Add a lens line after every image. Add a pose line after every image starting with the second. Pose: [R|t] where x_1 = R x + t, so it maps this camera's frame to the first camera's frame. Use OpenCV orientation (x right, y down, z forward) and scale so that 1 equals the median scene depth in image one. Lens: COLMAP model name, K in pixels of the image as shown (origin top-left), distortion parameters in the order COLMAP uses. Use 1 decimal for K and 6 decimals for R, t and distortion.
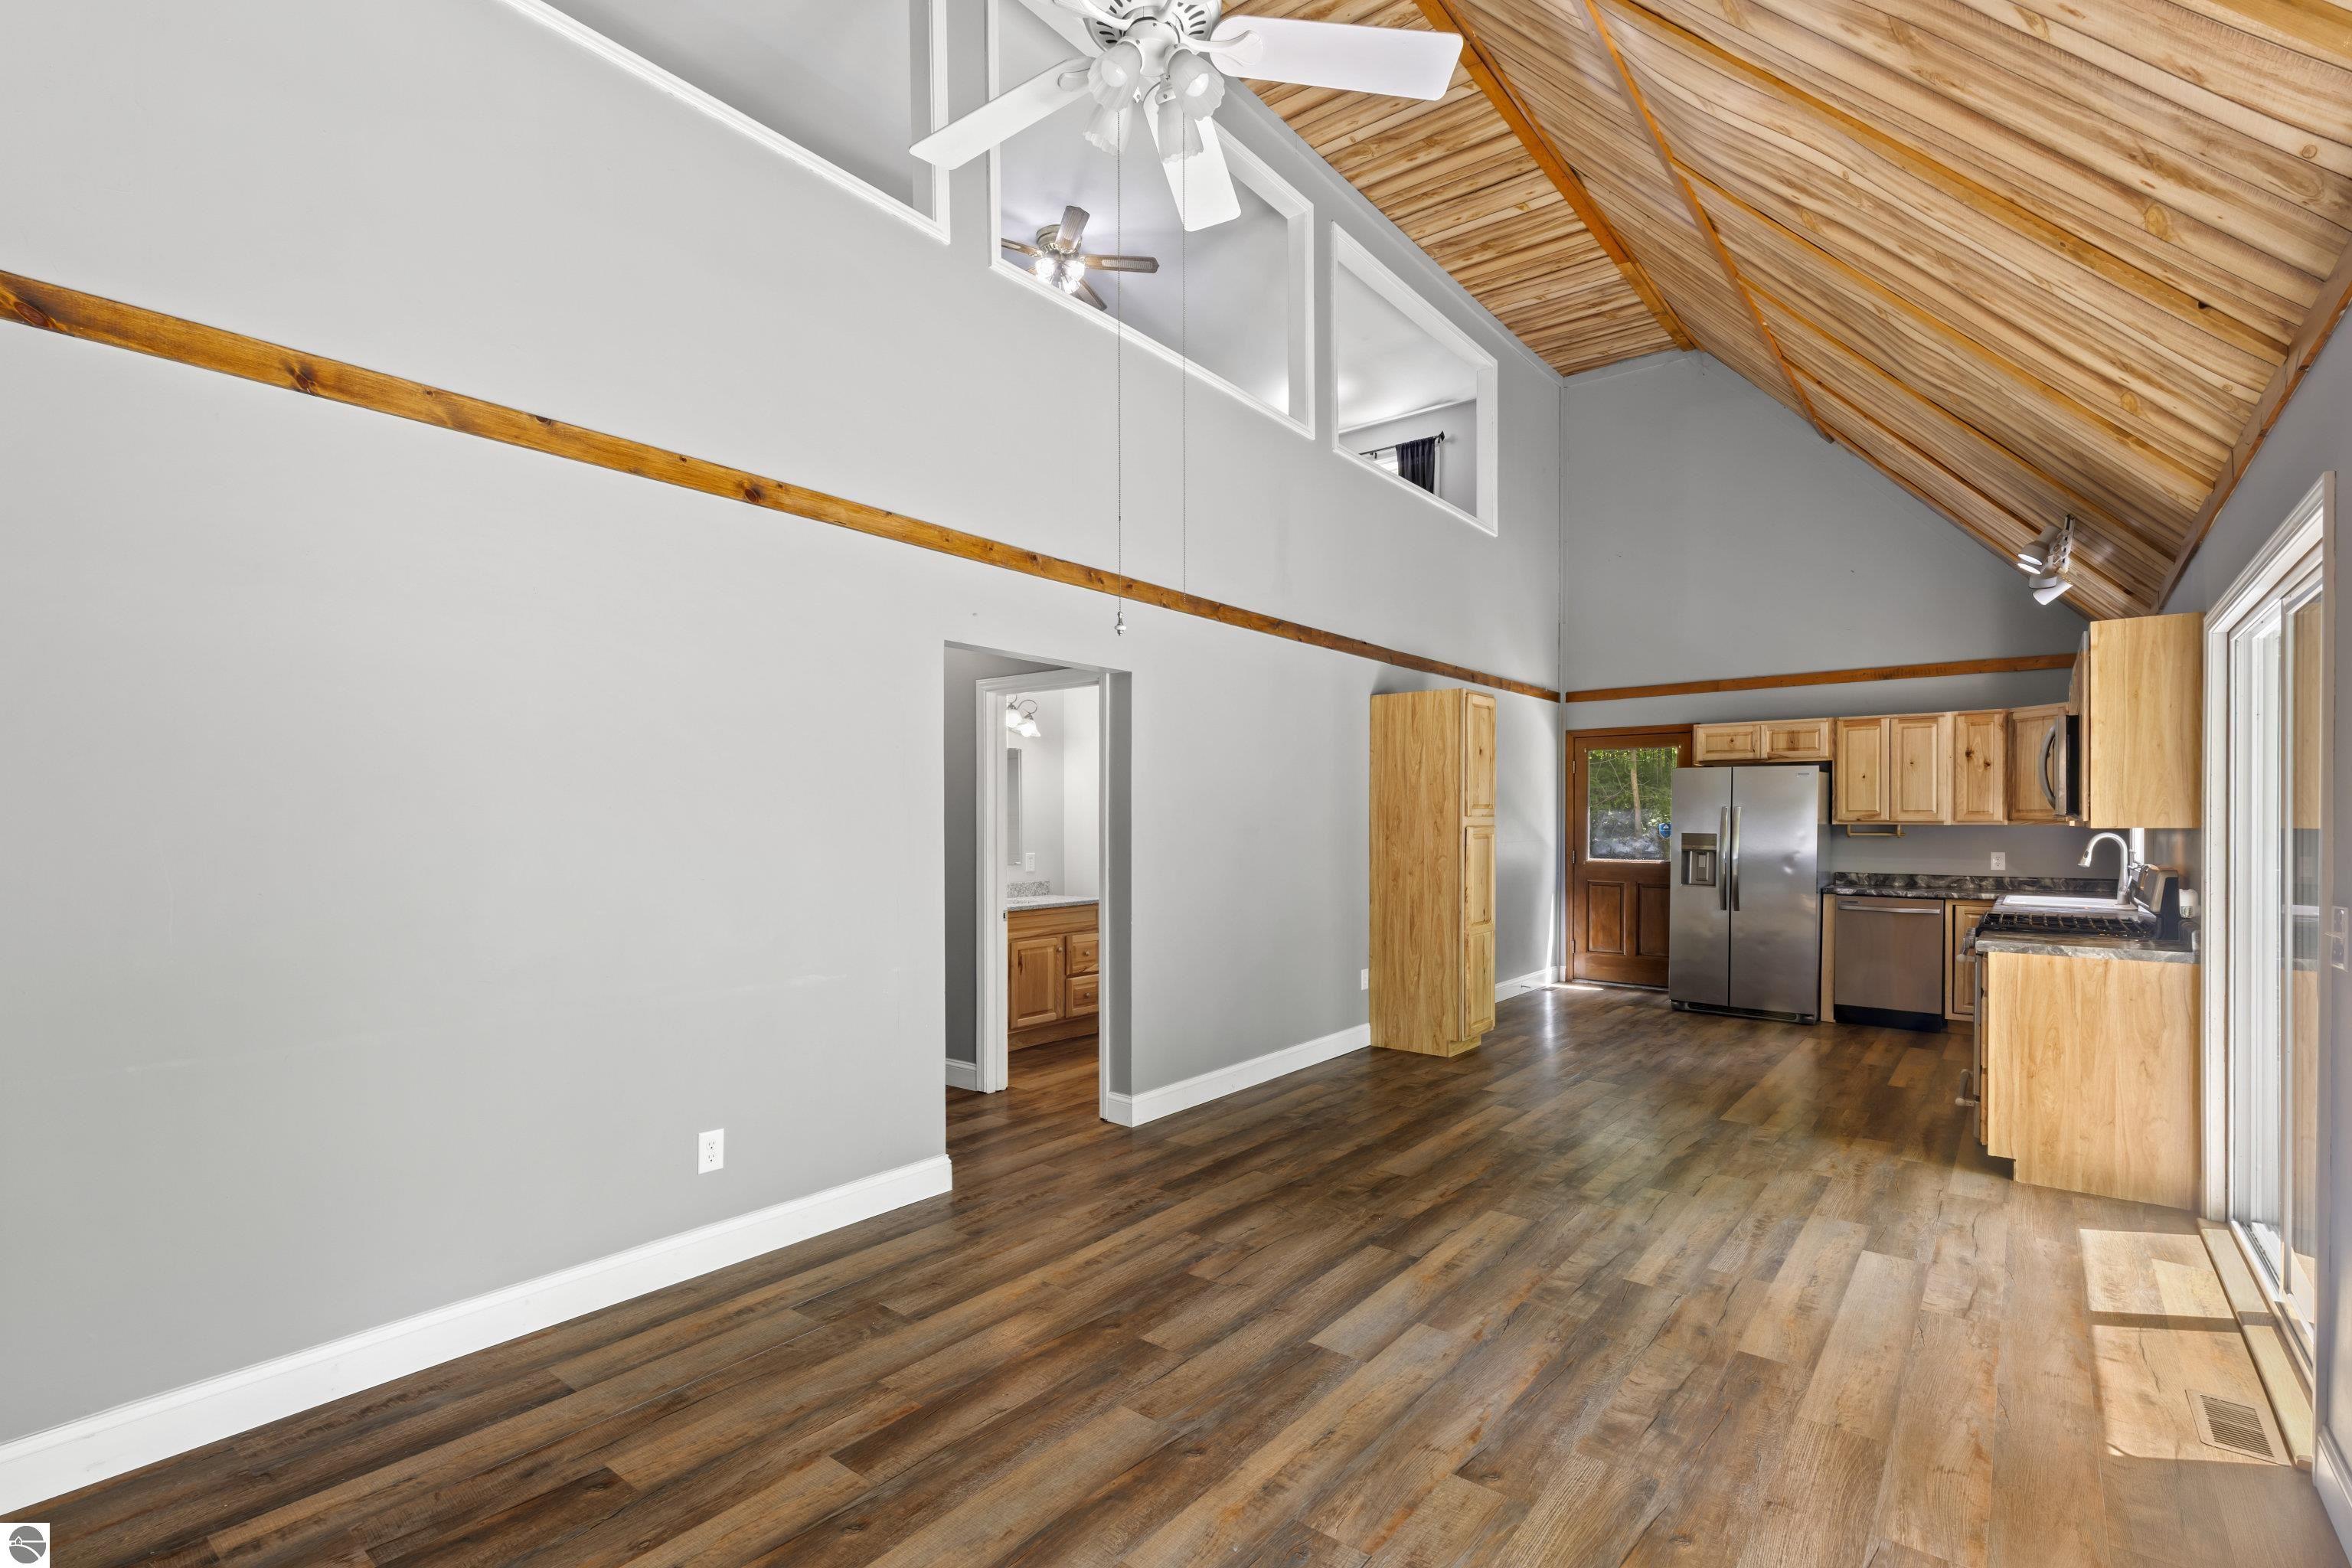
lens RADIAL K [[1066.0, 0, 1177.5], [0, 1066.0, 816.2], [0, 0, 1]] dist [0.002251, -0.000205]
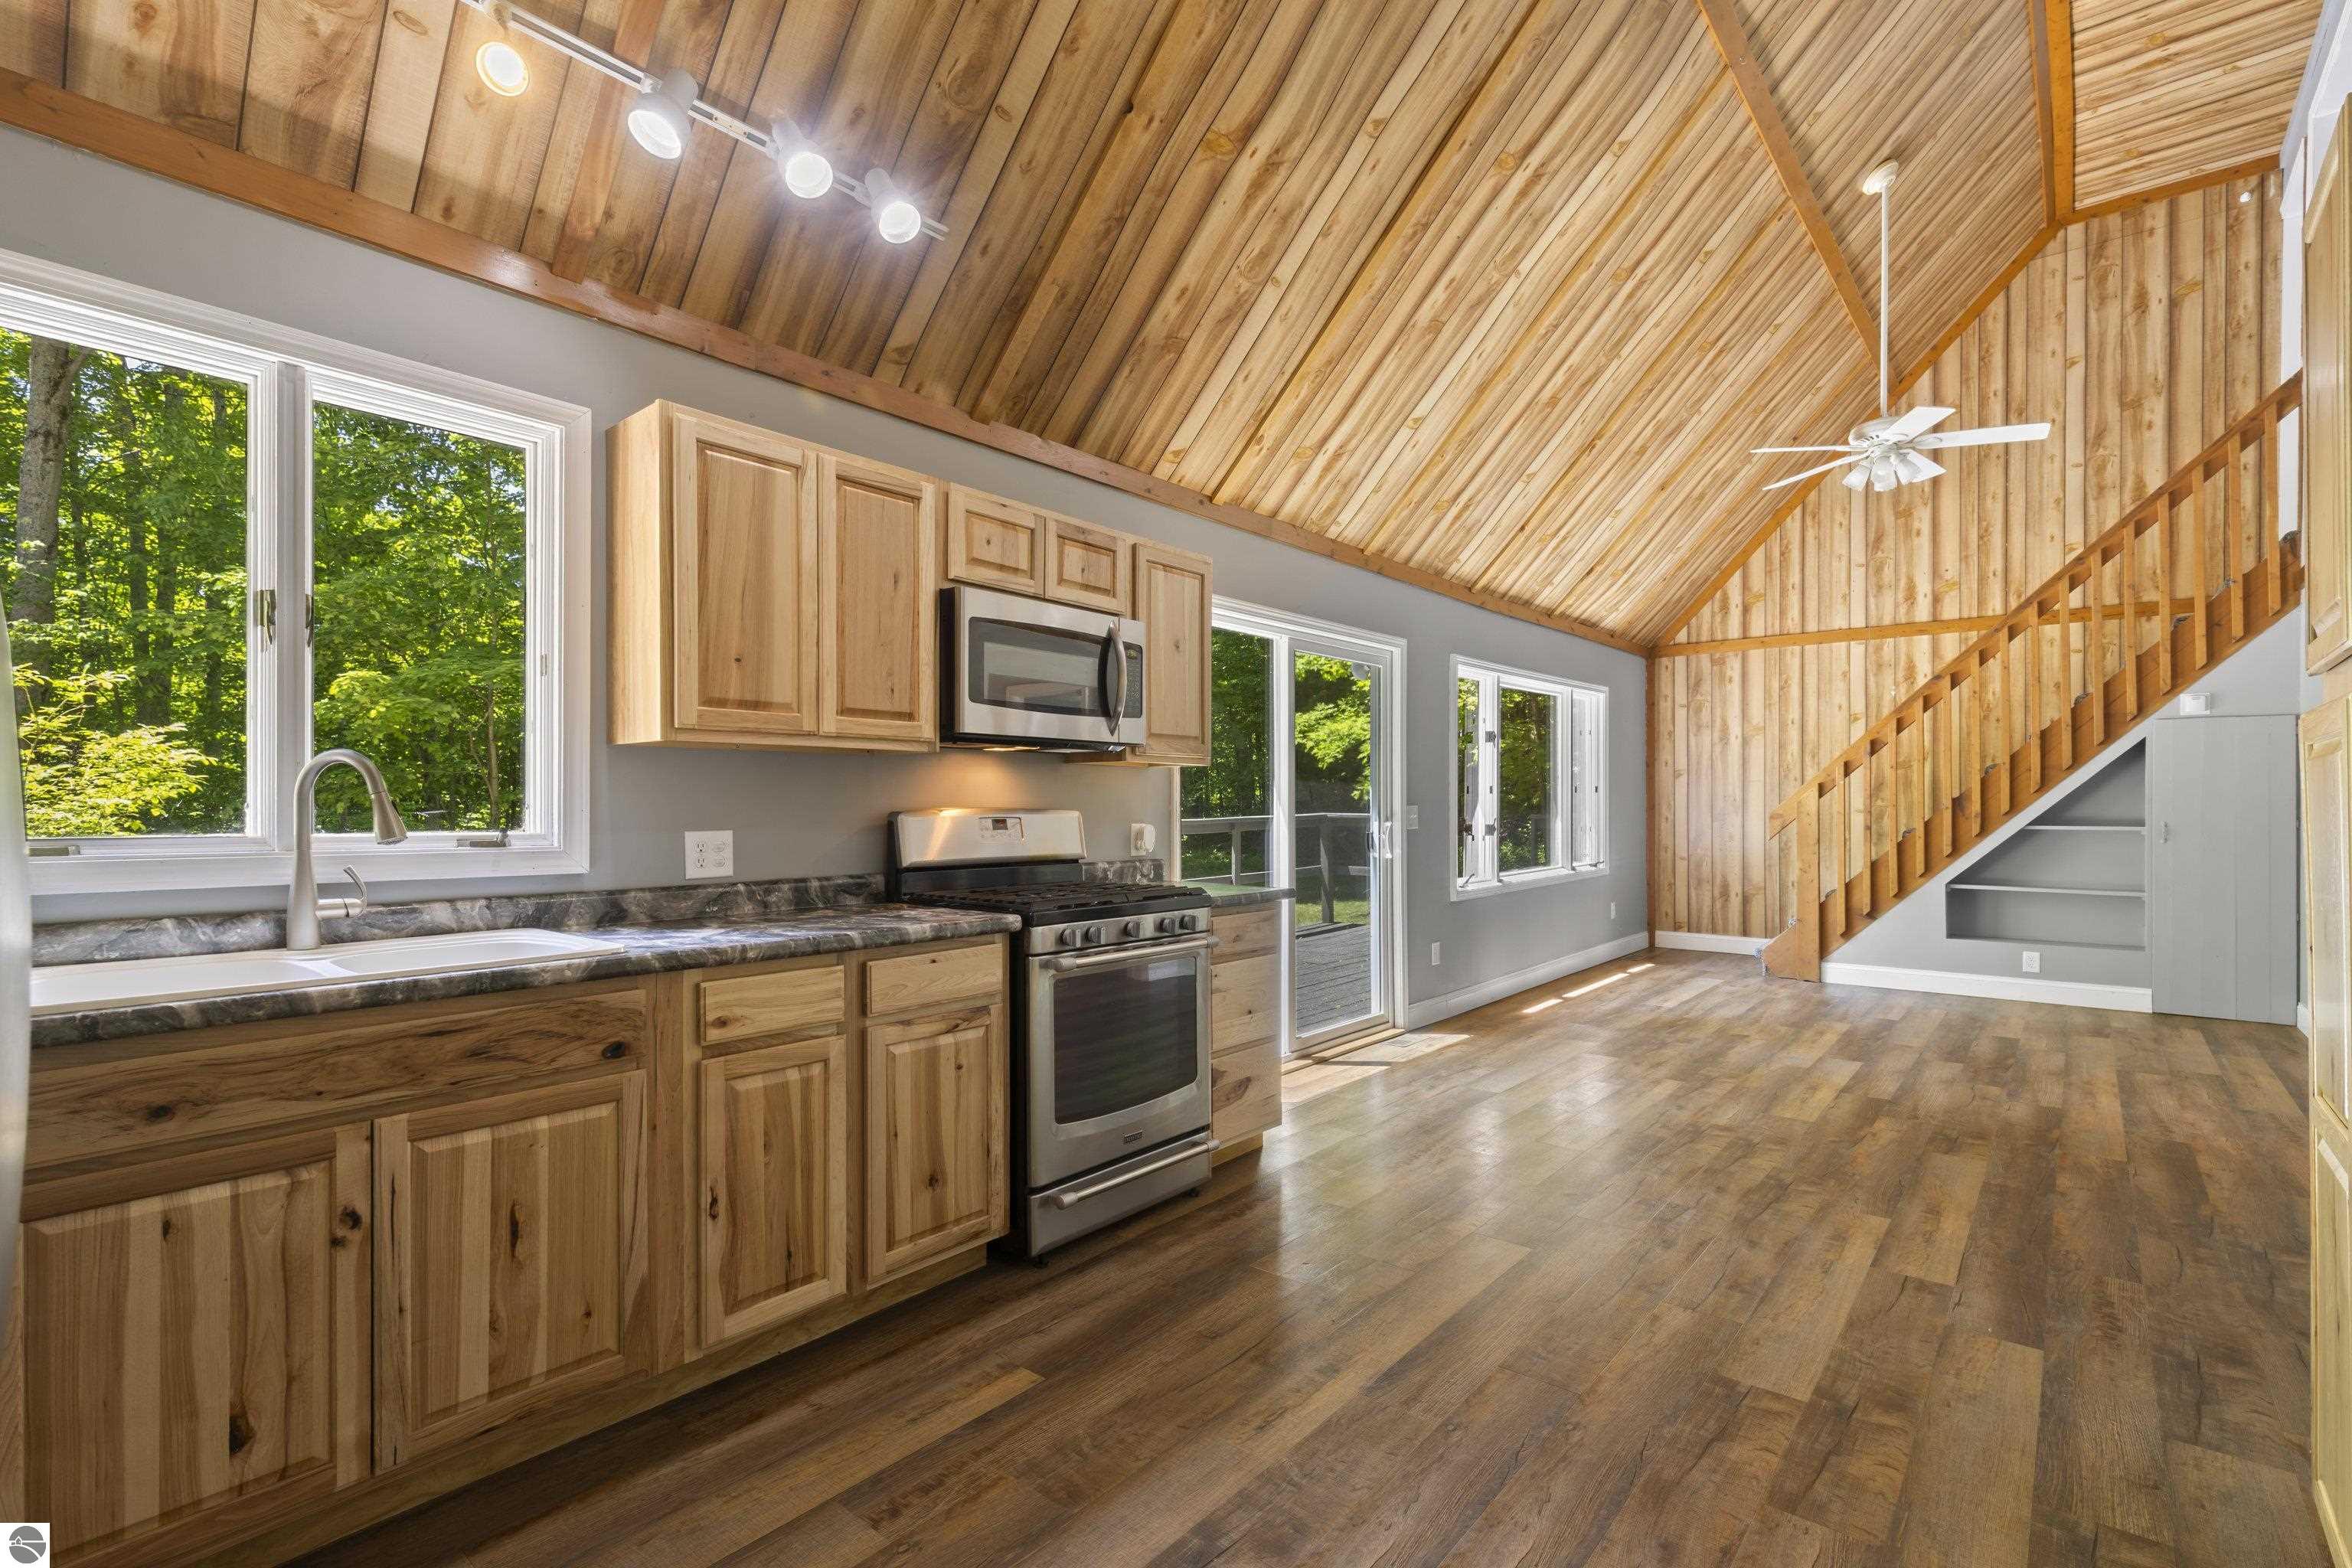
lens RADIAL K [[1066.0, 0, 1174.3], [0, 1066.0, 808.3], [0, 0, 1]] dist [0.002251, -0.000205]
pose [[-0.999445, -0.000501, 0.033305, 0.907472], [-0.000525, 1.000000, -0.000717, 0.055481], [-0.033305, -0.000734, -0.999445, 2.110745]]
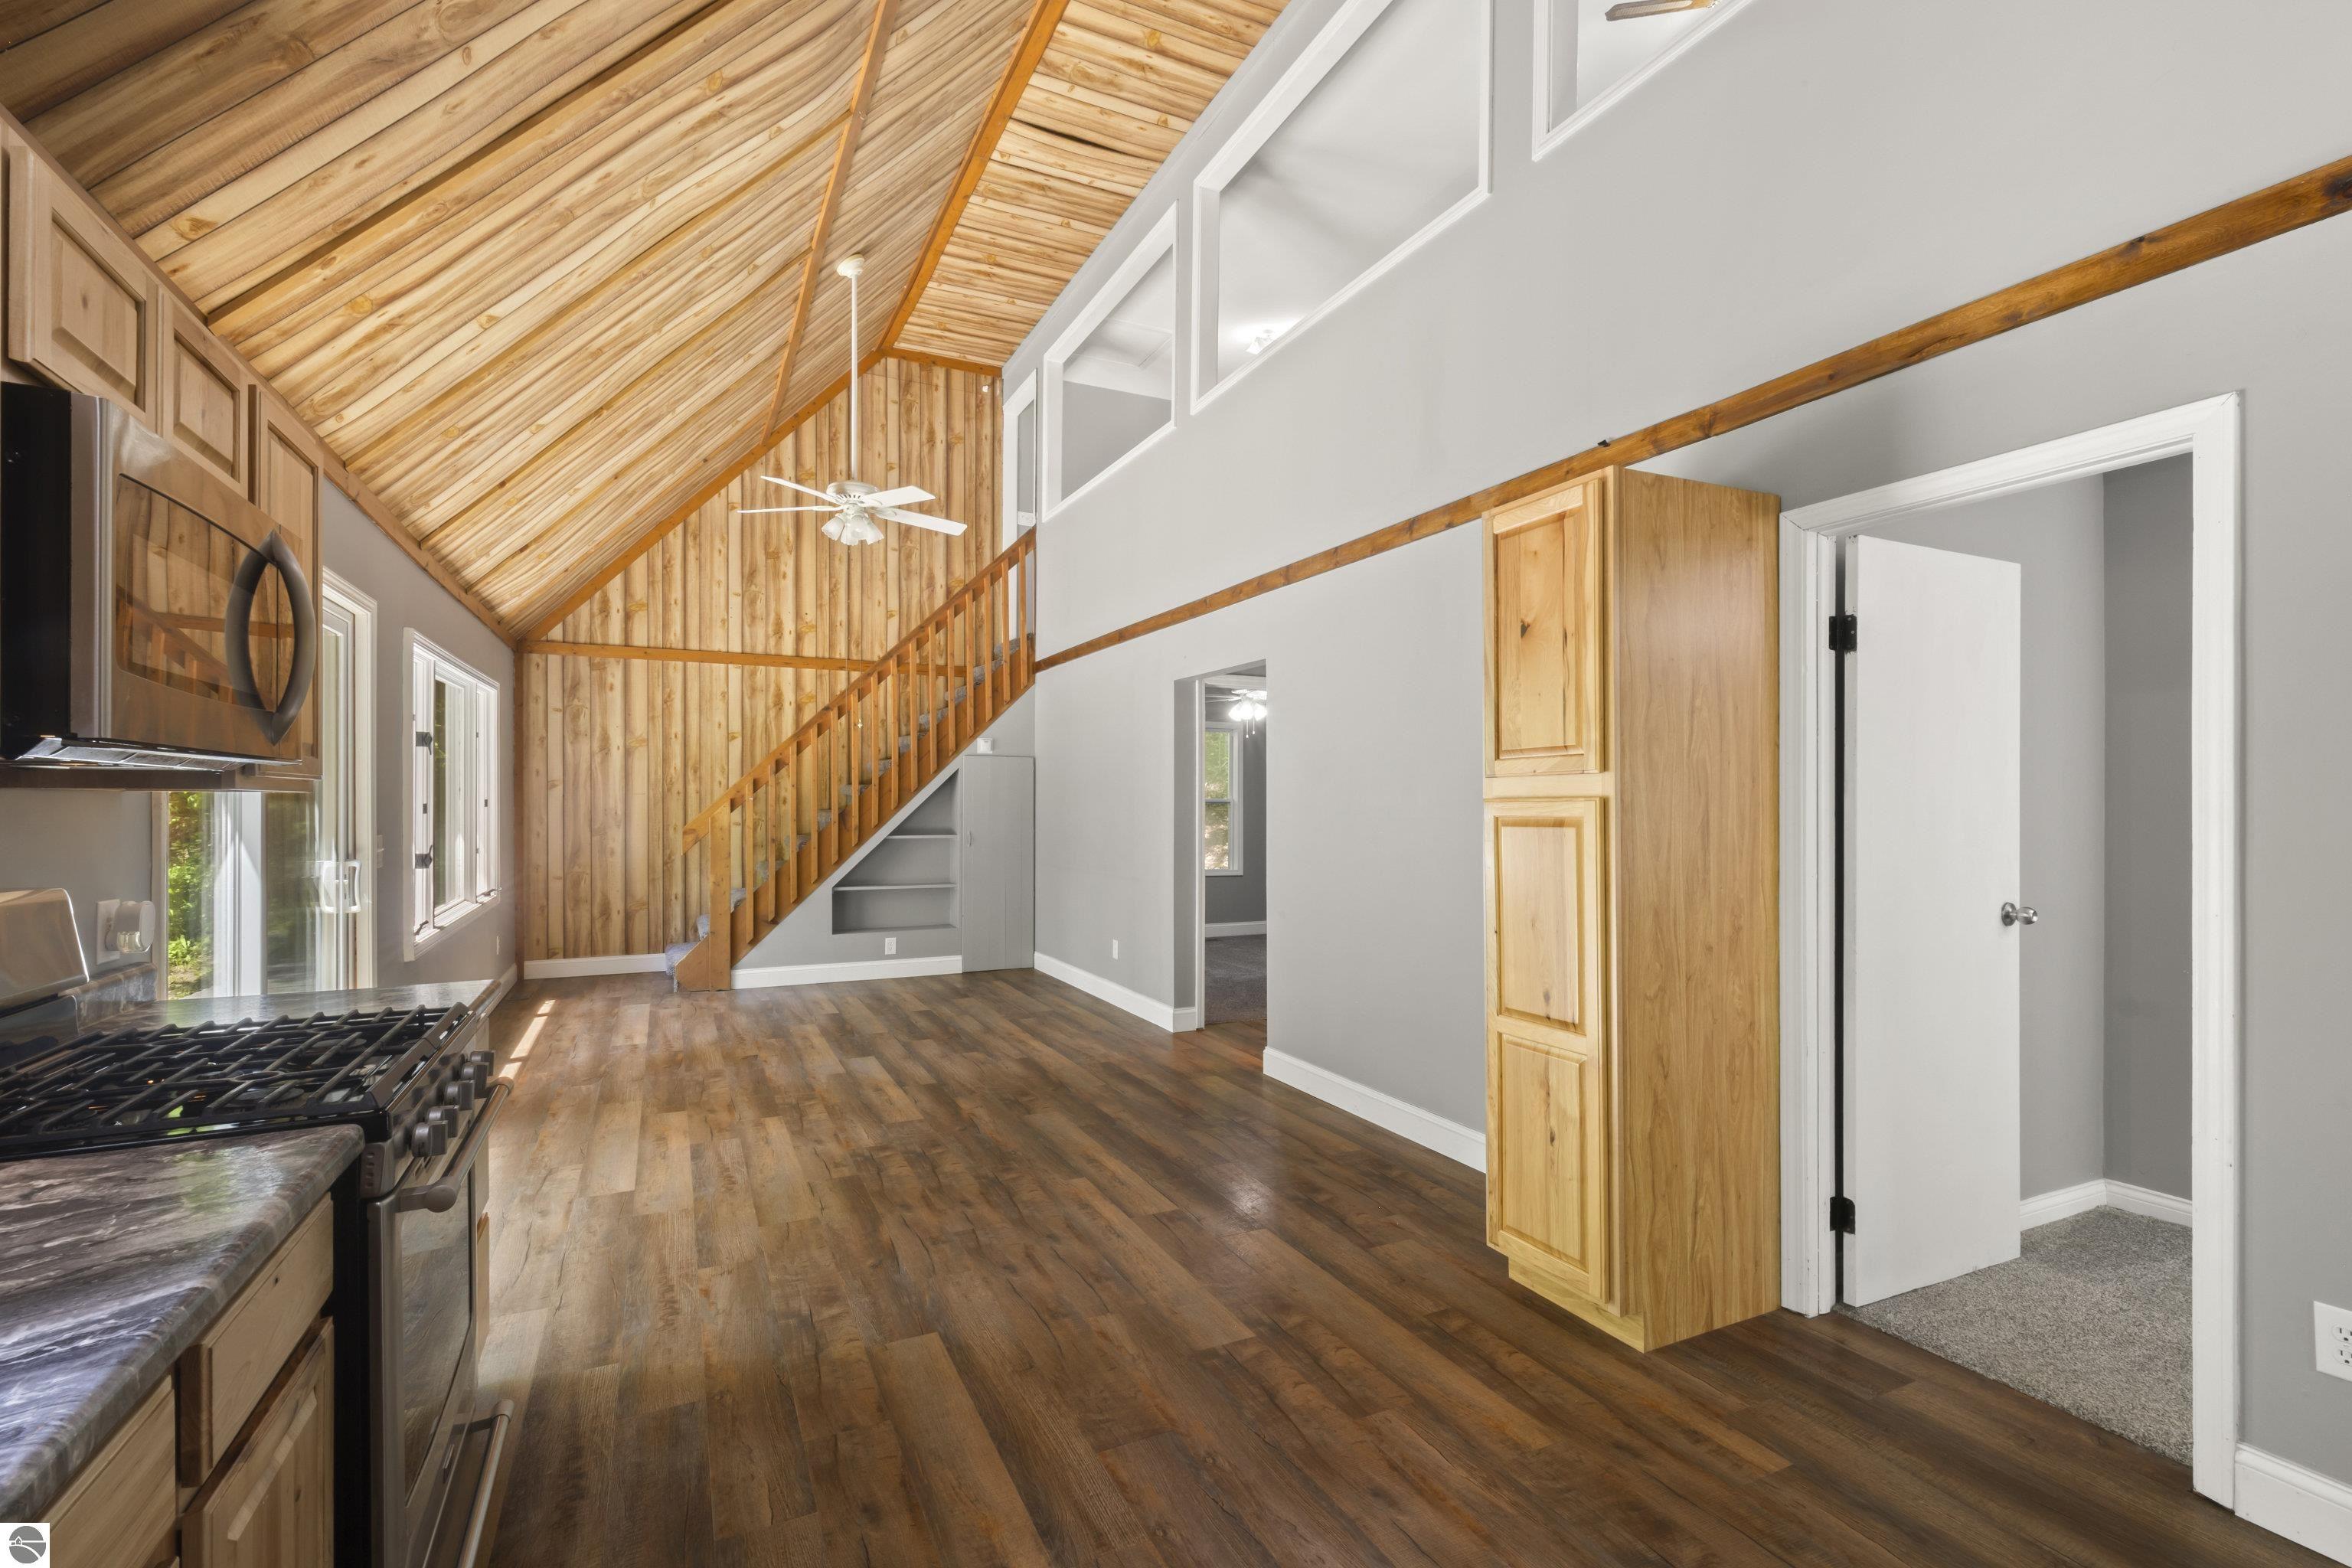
lens RADIAL K [[1066.0, 0, 1183.2], [0, 1066.0, 801.7], [0, 0, 1]] dist [0.002251, -0.000205]
pose [[-0.430131, -0.002158, -0.902764, 1.249591], [0.001976, 0.999992, -0.003331, 0.021933], [0.902764, -0.003216, -0.430124, 1.784011]]
